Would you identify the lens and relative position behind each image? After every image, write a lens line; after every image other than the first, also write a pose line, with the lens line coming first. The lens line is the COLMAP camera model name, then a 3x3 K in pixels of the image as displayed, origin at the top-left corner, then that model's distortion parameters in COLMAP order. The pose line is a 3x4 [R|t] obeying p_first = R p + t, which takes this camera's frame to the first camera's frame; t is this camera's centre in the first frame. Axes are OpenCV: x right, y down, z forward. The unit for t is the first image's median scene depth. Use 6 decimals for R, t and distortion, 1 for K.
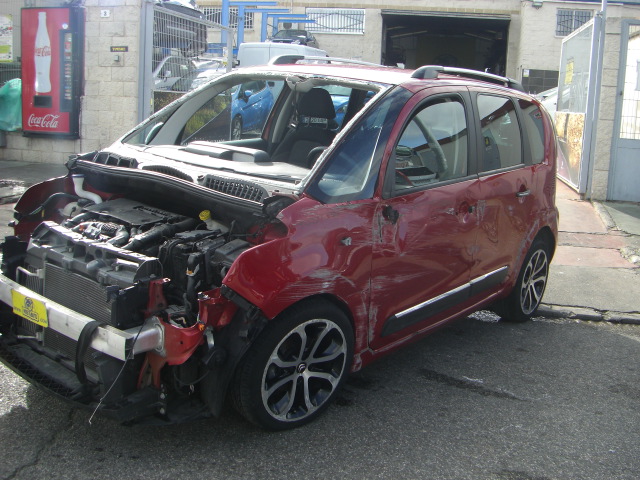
lens RADIAL K [[732.8, 0, 345.8], [0, 732.8, 238.4], [0, 0, 1]] dist [-0.206094, 0.162932]
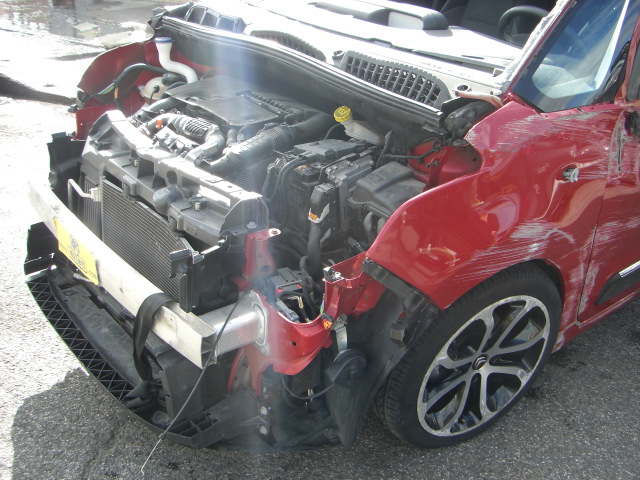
lens RADIAL K [[732.8, 0, 345.8], [0, 732.8, 238.4], [0, 0, 1]] dist [-0.206094, 0.162932]
pose [[0.980294, 0.076645, -0.182067, -0.071033], [-0.035785, 0.975314, 0.217903, -0.068291], [0.194273, -0.207094, 0.958838, 0.390304]]
